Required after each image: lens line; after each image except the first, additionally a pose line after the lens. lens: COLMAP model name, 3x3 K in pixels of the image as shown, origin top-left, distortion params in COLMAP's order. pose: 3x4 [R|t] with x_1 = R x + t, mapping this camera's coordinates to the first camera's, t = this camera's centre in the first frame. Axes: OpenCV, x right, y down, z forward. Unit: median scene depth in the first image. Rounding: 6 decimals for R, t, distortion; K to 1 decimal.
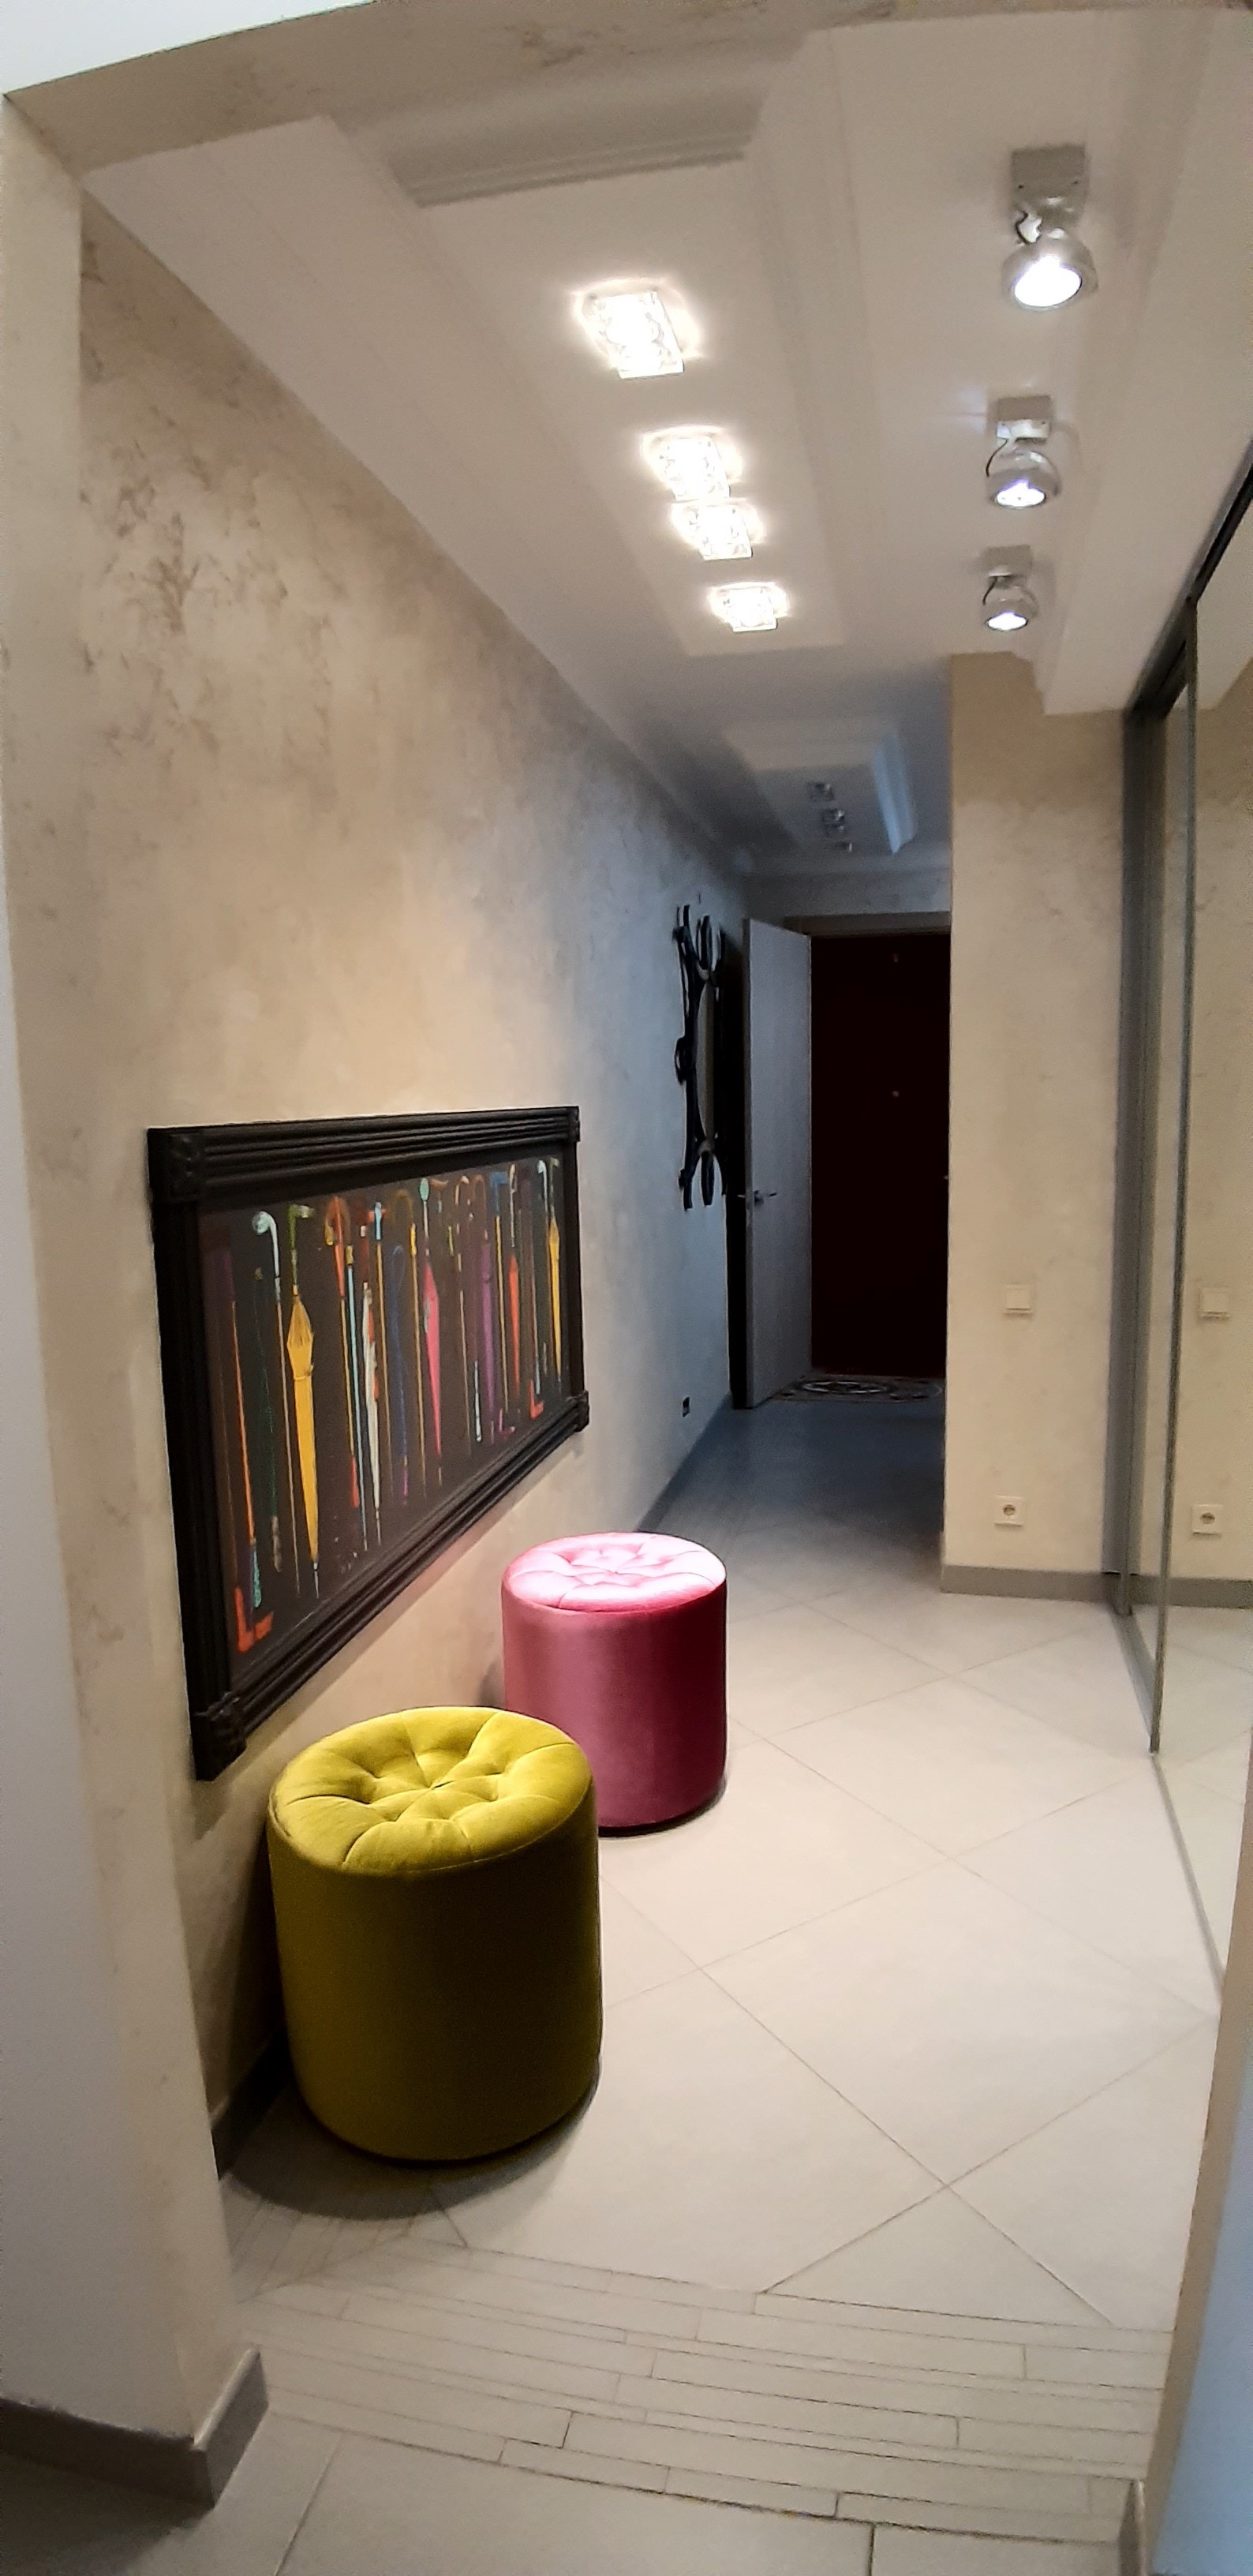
lens RADIAL K [[1344.3, 0, 657.9], [0, 1344.3, 1292.4], [0, 0, 1]] dist [-0.047977, -0.000380]
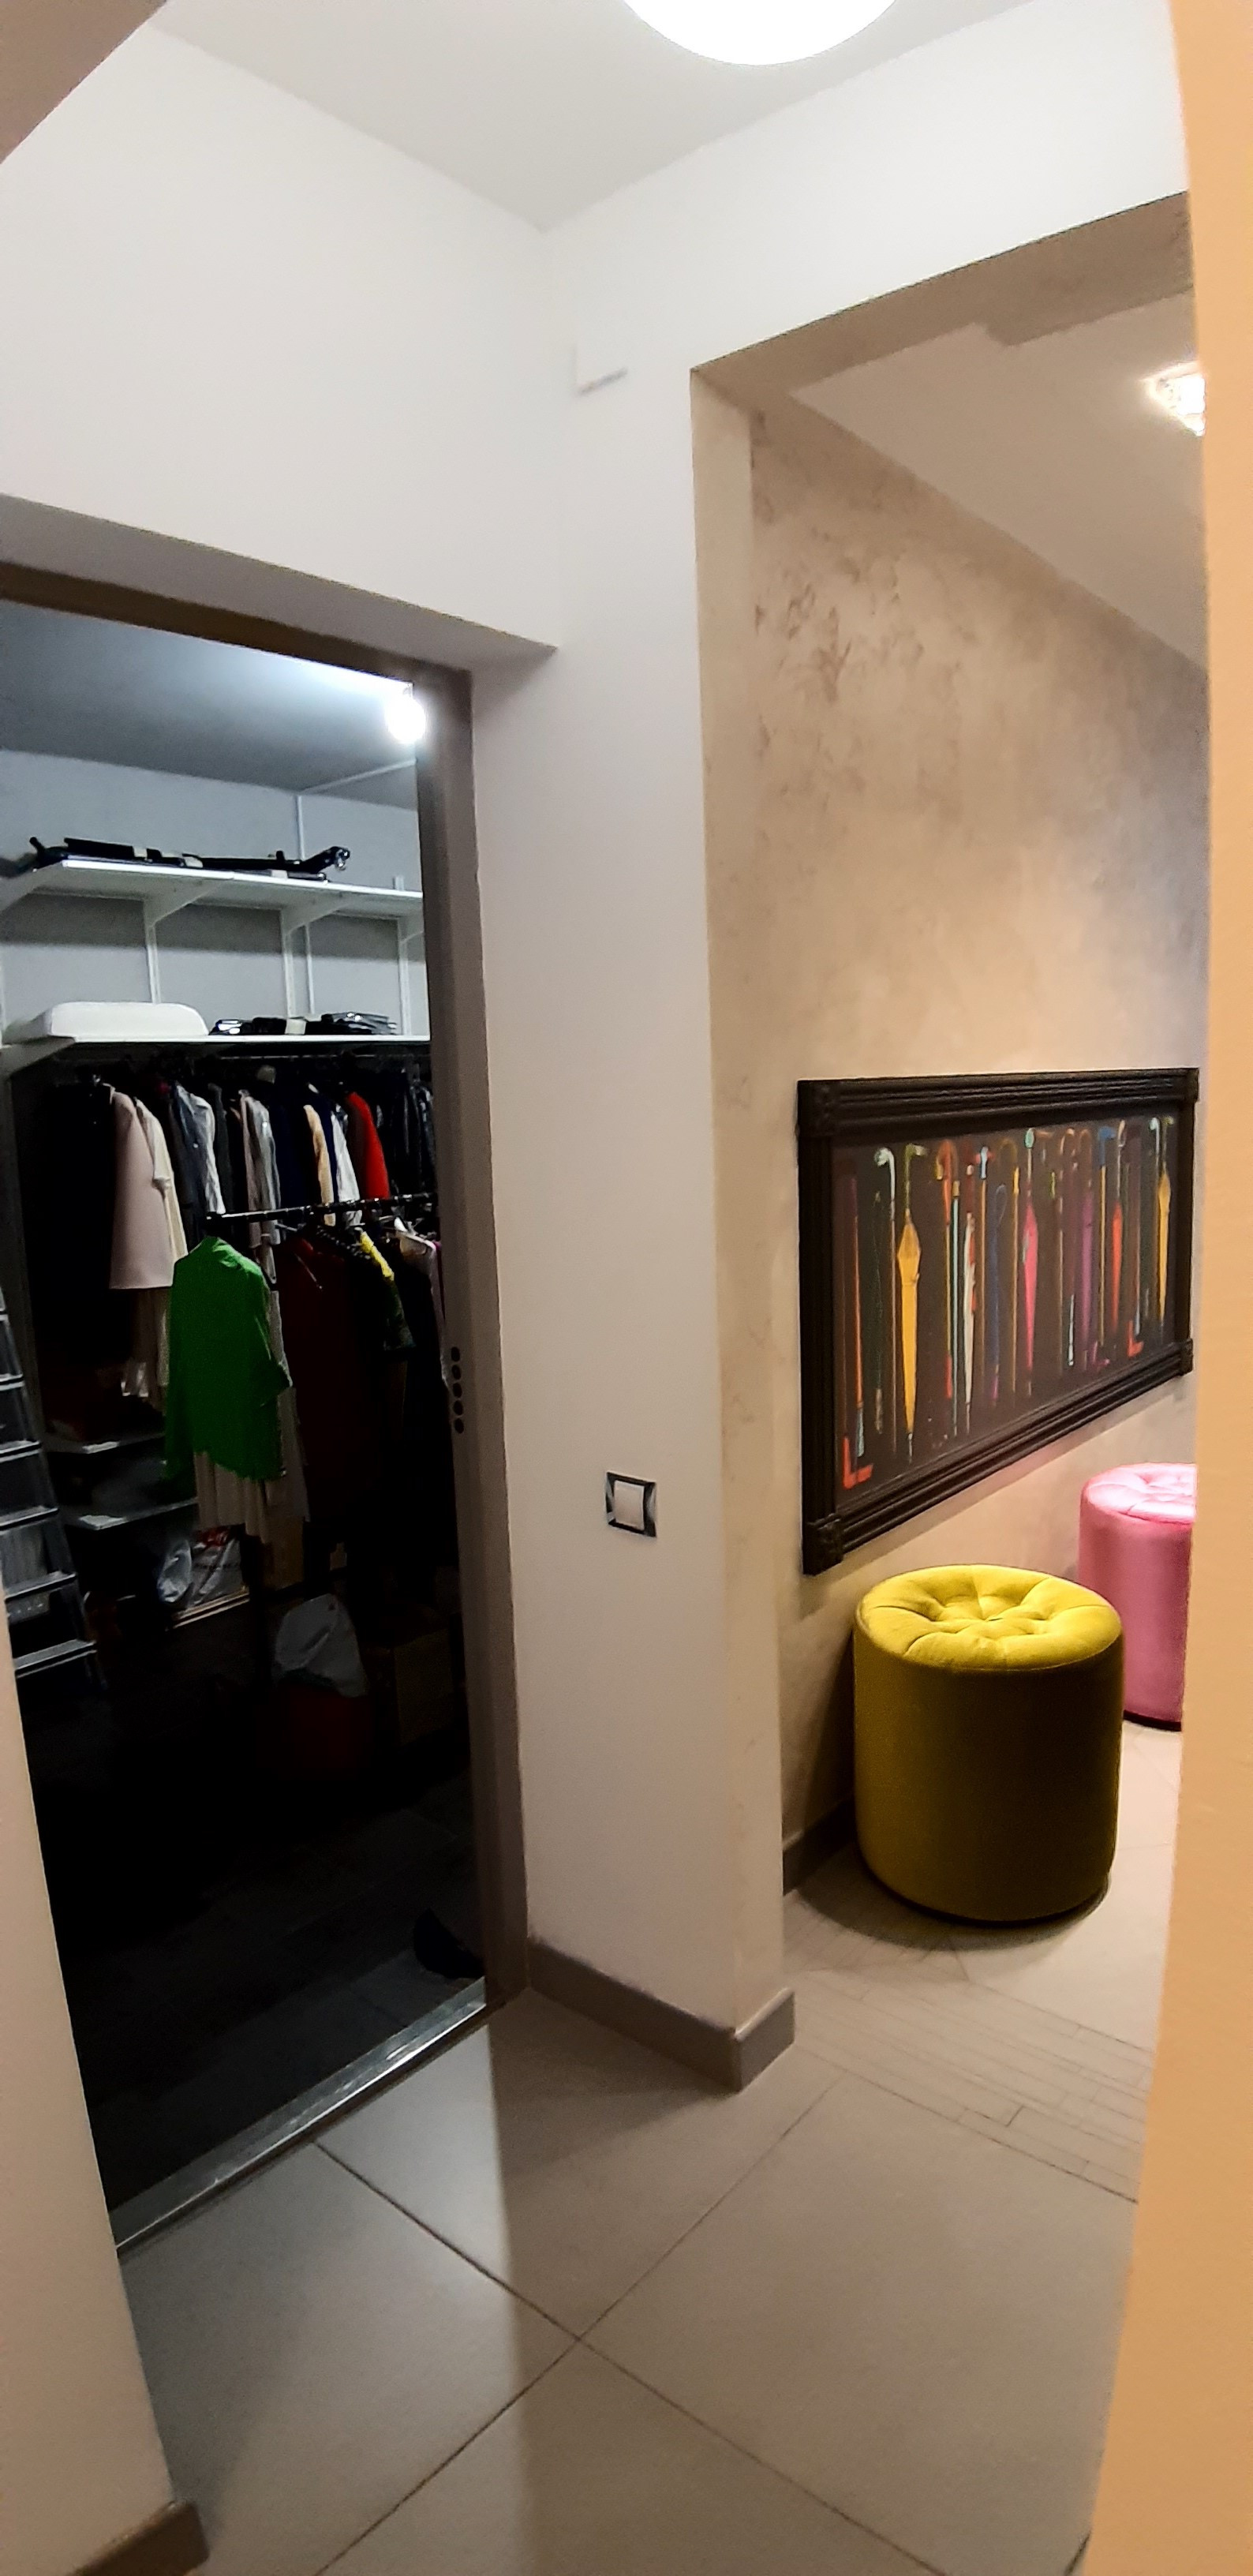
lens RADIAL K [[1344.3, 0, 657.9], [0, 1344.3, 1292.4], [0, 0, 1]] dist [-0.047977, -0.000380]
pose [[0.883492, 0.063483, -0.464125, 0.104027], [-0.053835, 0.997970, 0.034023, 0.039836], [0.465343, -0.005072, 0.885116, -0.206688]]
